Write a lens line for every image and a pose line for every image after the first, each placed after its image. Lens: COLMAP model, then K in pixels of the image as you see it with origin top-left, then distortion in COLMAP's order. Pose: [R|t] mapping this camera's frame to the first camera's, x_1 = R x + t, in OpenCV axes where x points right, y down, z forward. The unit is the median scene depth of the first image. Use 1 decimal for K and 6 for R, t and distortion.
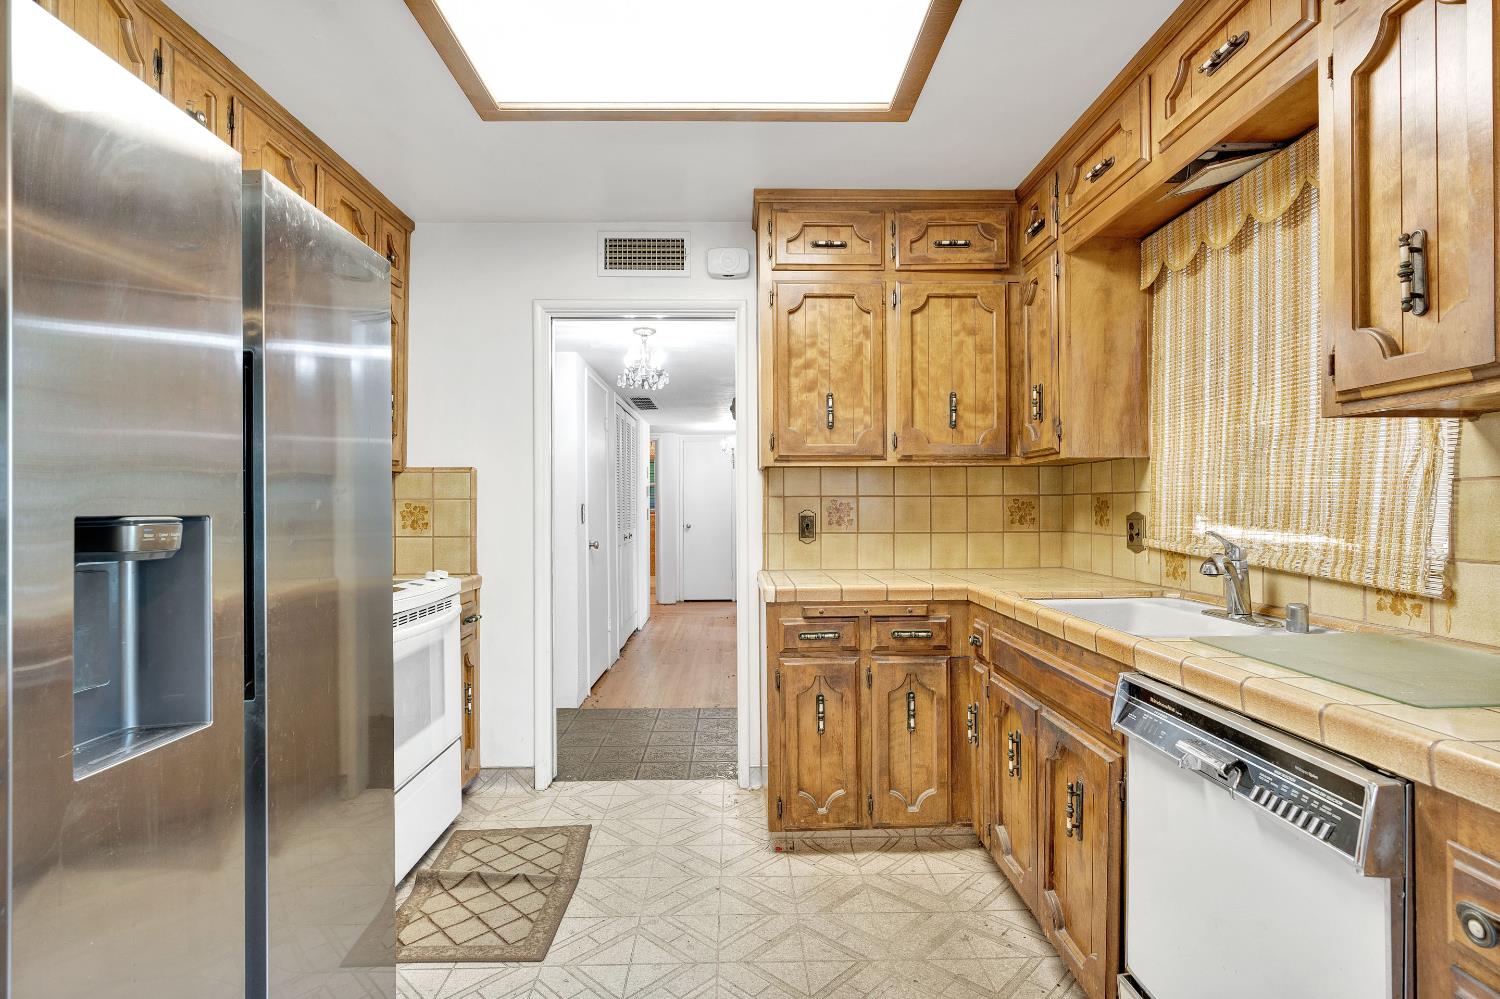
lens RADIAL K [[739.4, 0, 744.3], [0, 739.4, 503.8], [0, 0, 1]] dist [-0.009675, 0.000362]
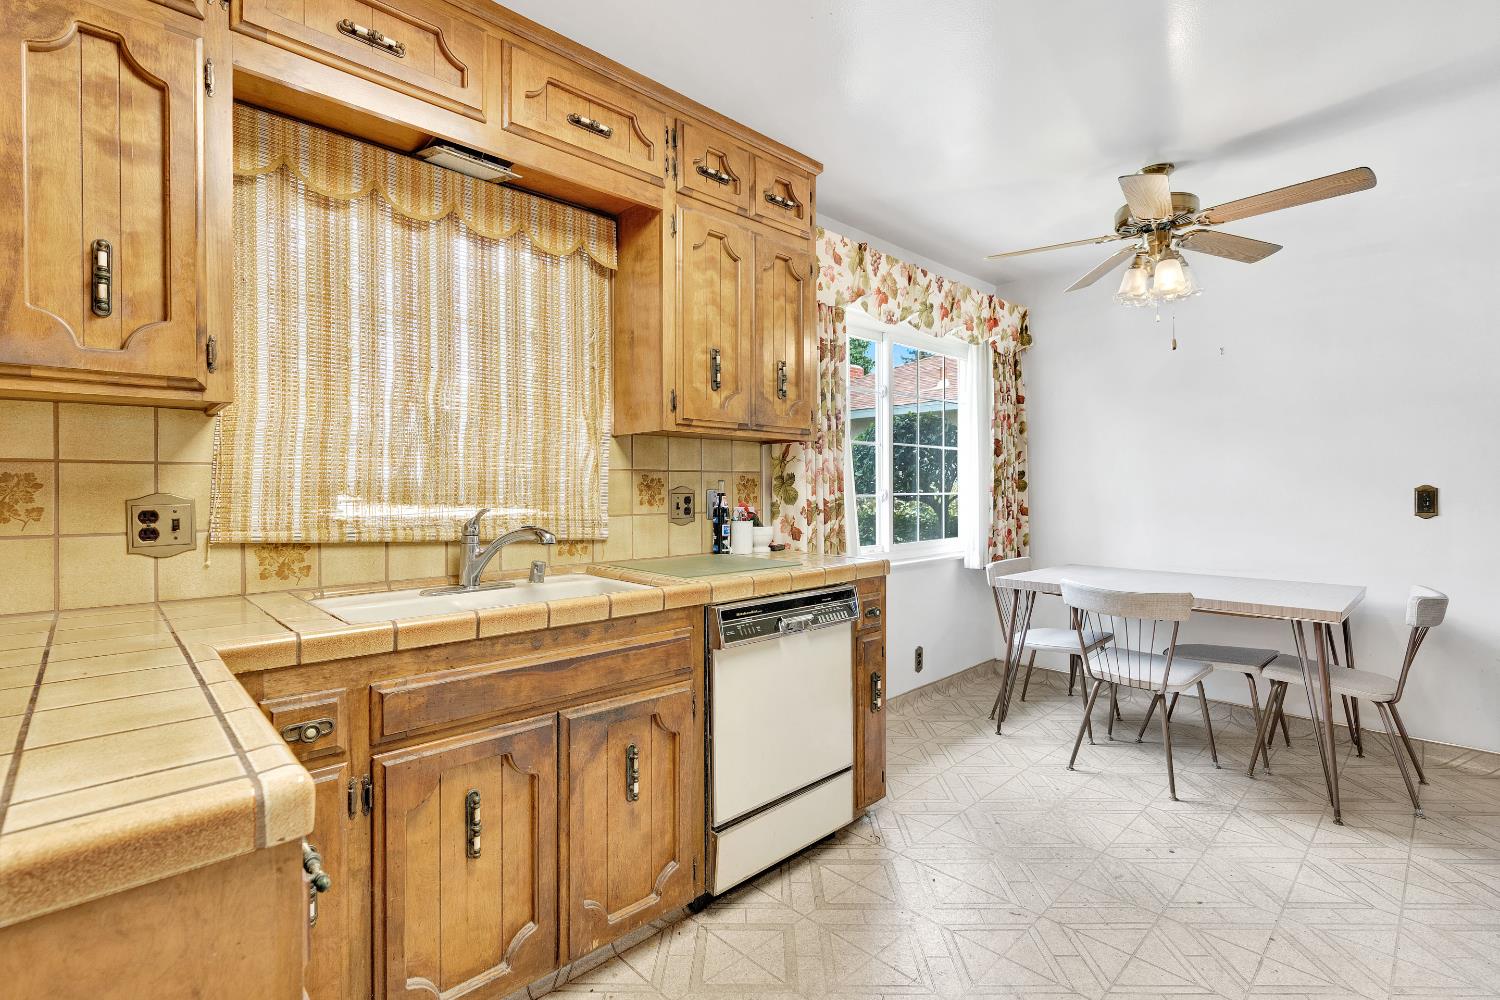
lens RADIAL K [[691.0, 0, 749.6], [0, 691.0, 486.8], [0, 0, 1]] dist [-0.000075, 0.000091]
pose [[-0.679249, 0.005379, 0.733889, -0.262955], [0.000665, 0.999977, -0.006714, 0.010305], [-0.733908, -0.004072, -0.679237, 1.051686]]
